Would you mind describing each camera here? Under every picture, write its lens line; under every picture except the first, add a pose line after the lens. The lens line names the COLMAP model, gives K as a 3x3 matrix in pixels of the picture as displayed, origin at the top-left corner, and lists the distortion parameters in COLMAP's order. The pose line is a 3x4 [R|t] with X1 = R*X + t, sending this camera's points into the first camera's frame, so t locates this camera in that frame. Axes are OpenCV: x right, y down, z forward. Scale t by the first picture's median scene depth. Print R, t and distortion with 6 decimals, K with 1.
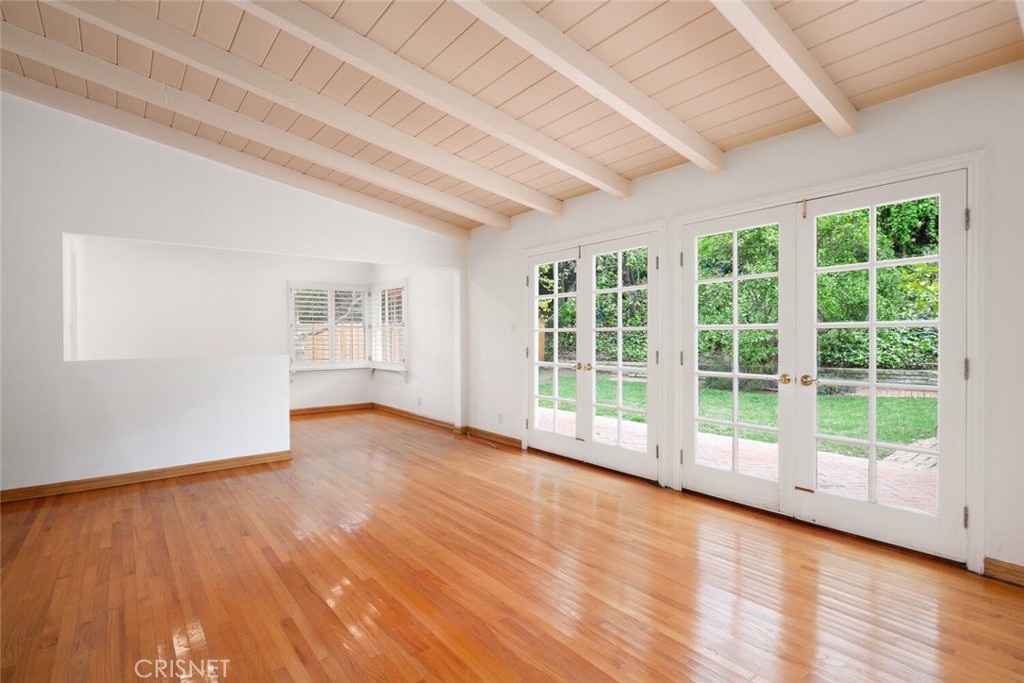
lens RADIAL K [[498.6, 0, 518.9], [0, 498.6, 341.3], [0, 0, 1]] dist [0.010530, -0.000726]
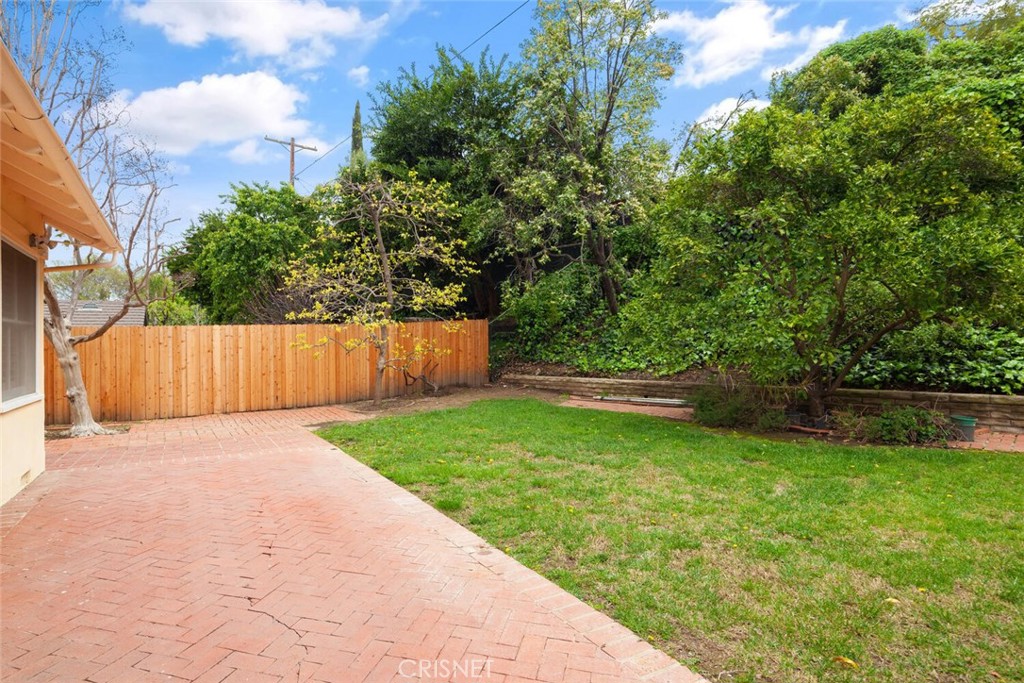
lens RADIAL K [[498.6, 0, 506.8], [0, 498.6, 344.5], [0, 0, 1]] dist [0.010530, -0.000726]
pose [[0.985566, -0.006696, -0.169158, 0.250826], [0.004202, 0.999877, -0.015097, 0.005515], [0.169239, 0.014168, 0.985473, 0.353479]]
